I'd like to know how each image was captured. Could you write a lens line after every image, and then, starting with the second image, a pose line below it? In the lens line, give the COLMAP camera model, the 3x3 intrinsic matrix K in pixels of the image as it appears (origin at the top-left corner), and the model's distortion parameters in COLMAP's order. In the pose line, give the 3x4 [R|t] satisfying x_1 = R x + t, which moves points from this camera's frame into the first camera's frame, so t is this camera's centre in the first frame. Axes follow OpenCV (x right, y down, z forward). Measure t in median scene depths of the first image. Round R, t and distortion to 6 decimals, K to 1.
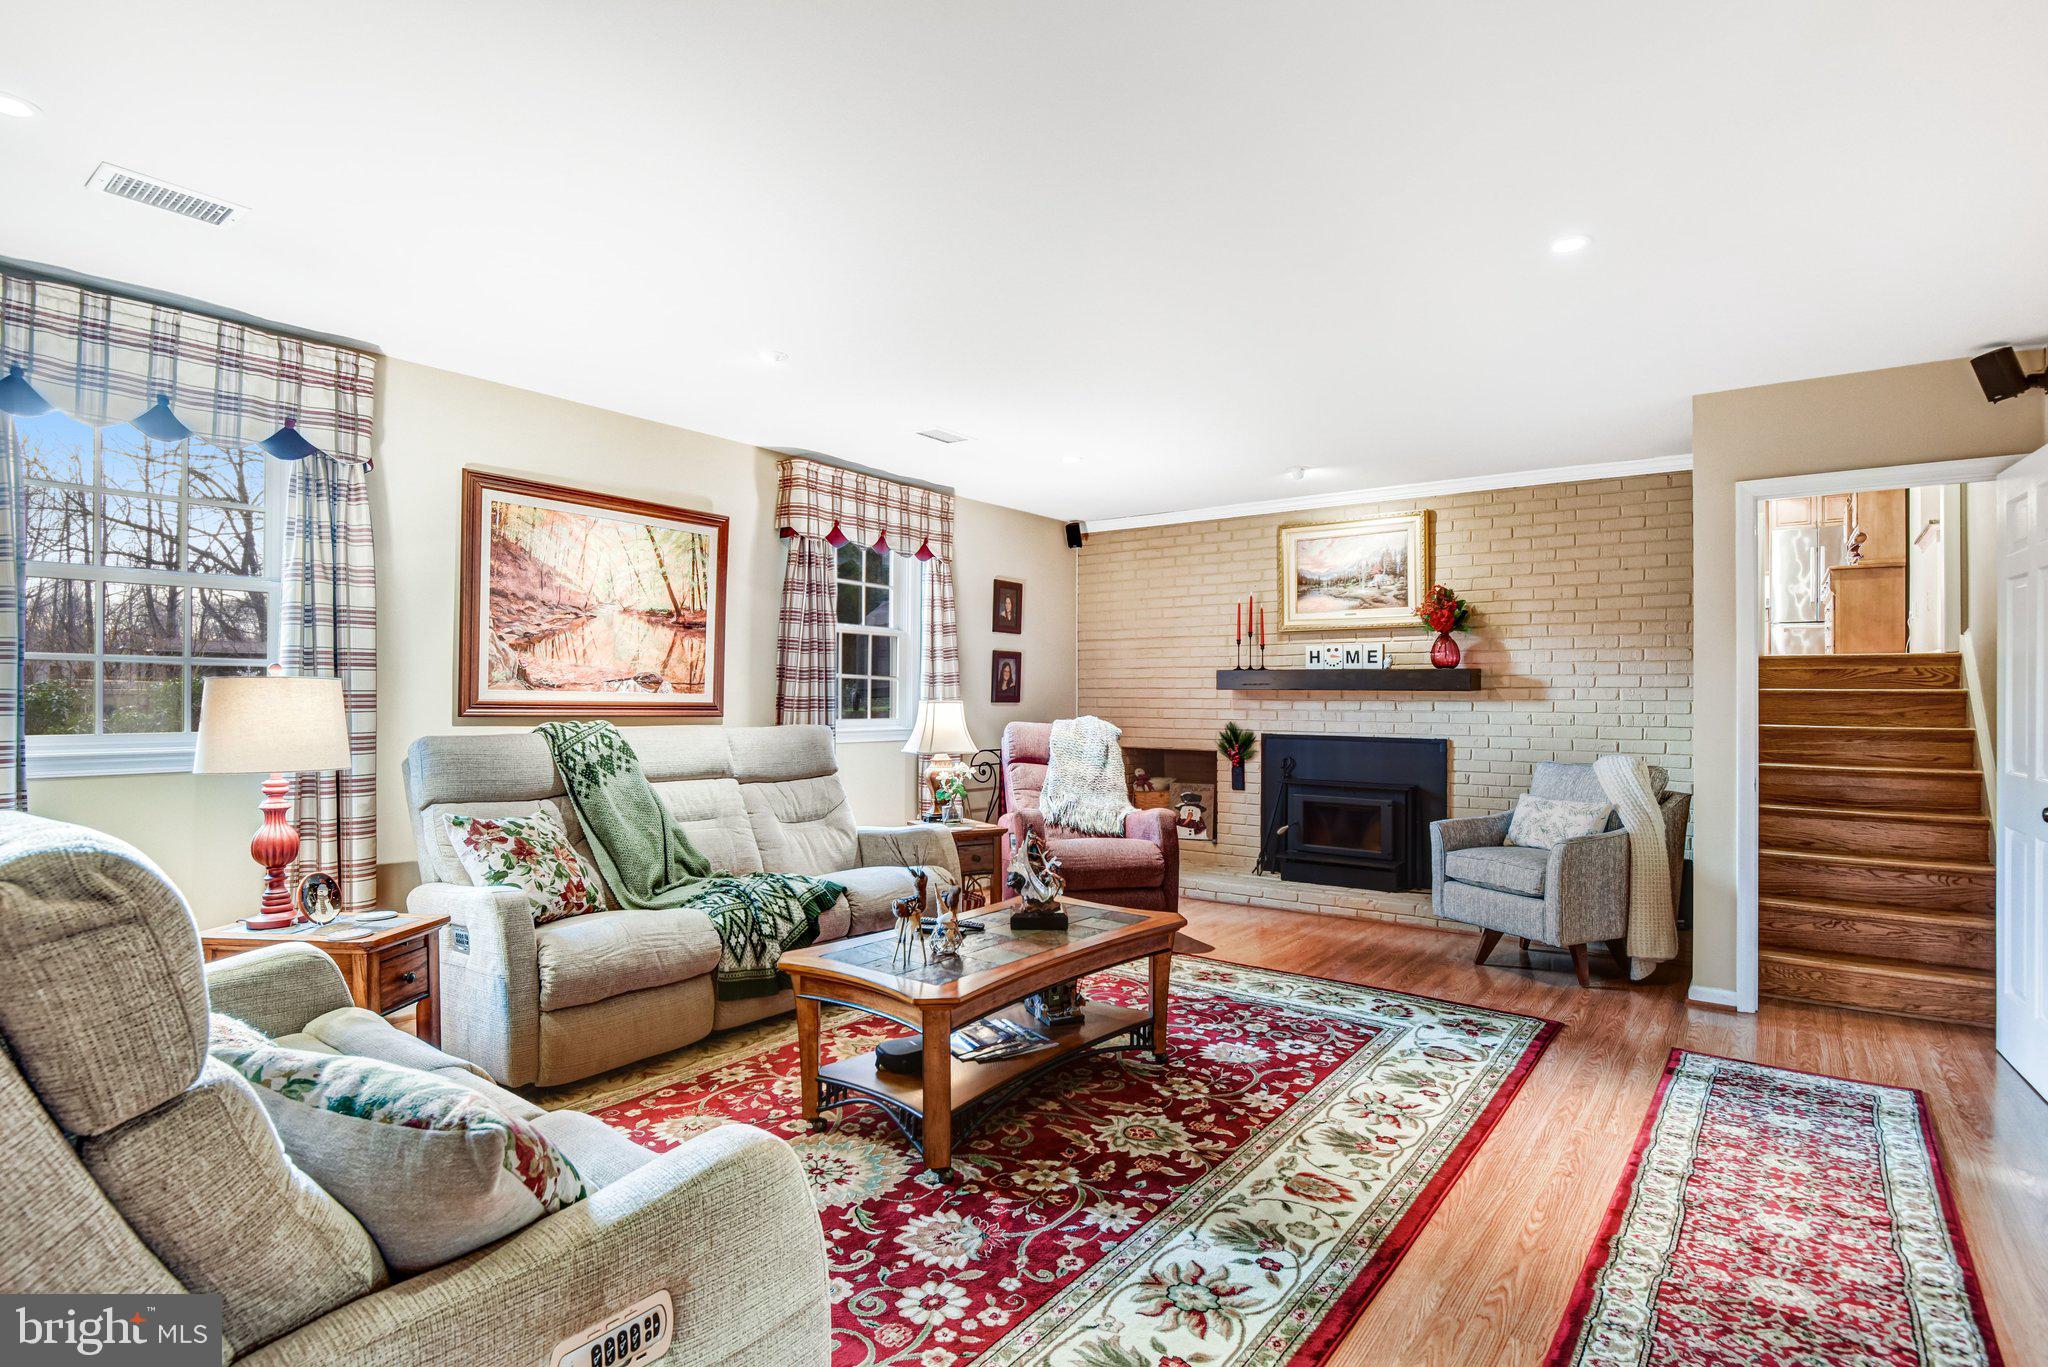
lens RADIAL K [[1017.4, 0, 1030.3], [0, 1017.4, 682.8], [0, 0, 1]] dist [-0.014720, -0.002535]
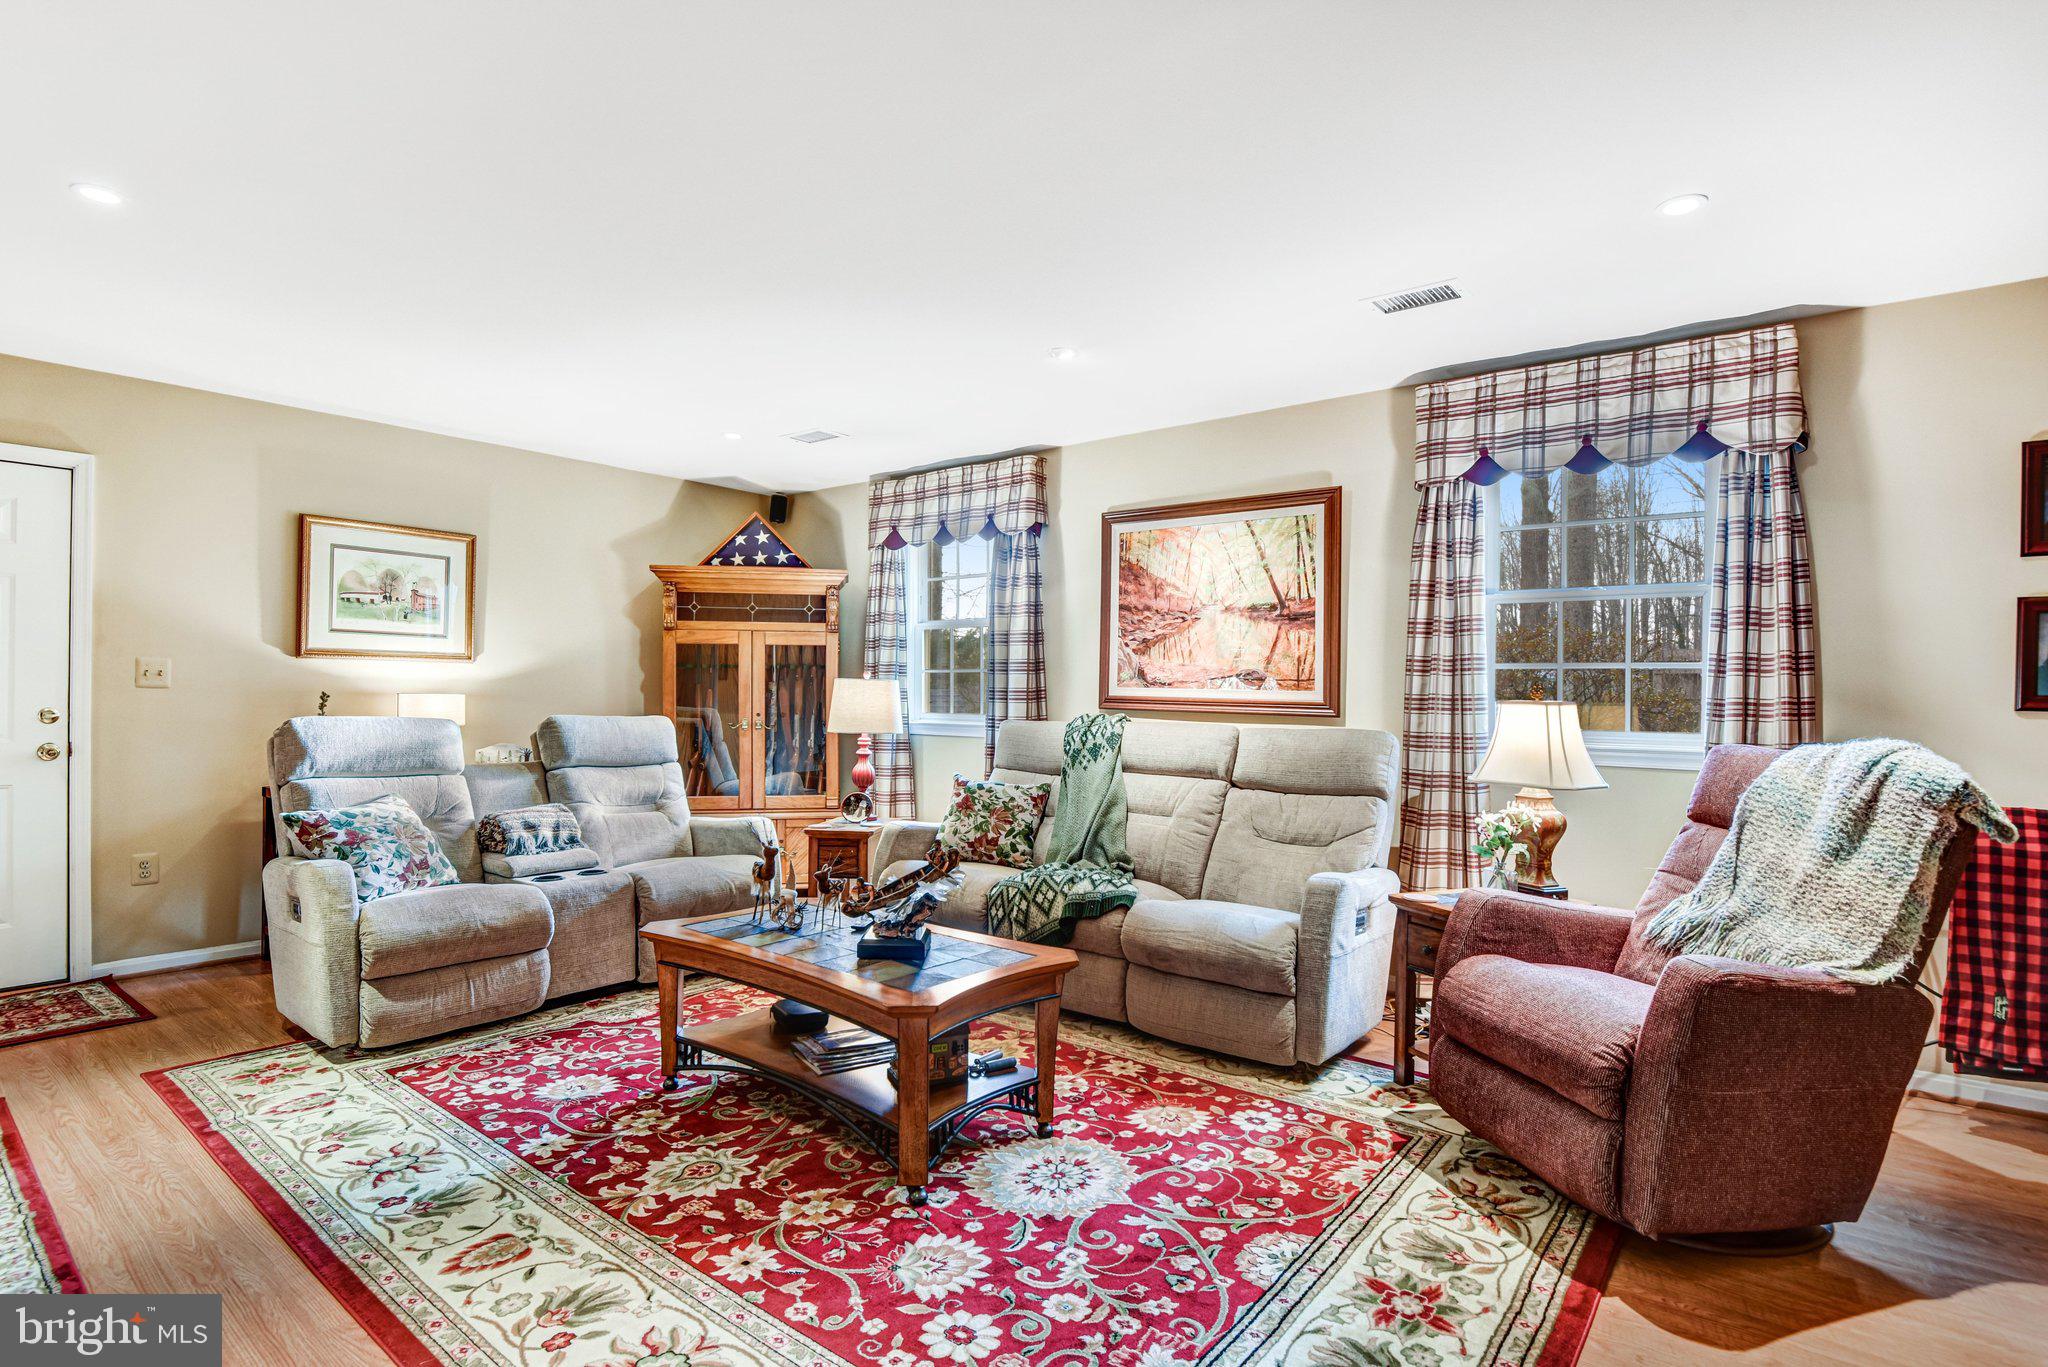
lens RADIAL K [[1017.4, 0, 1028.2], [0, 1017.4, 697.2], [0, 0, 1]] dist [-0.014720, -0.002535]
pose [[-0.029398, -0.000115, -0.999568, 0.698523], [0.005304, 0.999986, -0.000271, 0.018252], [0.999554, -0.005309, -0.029397, 0.922552]]
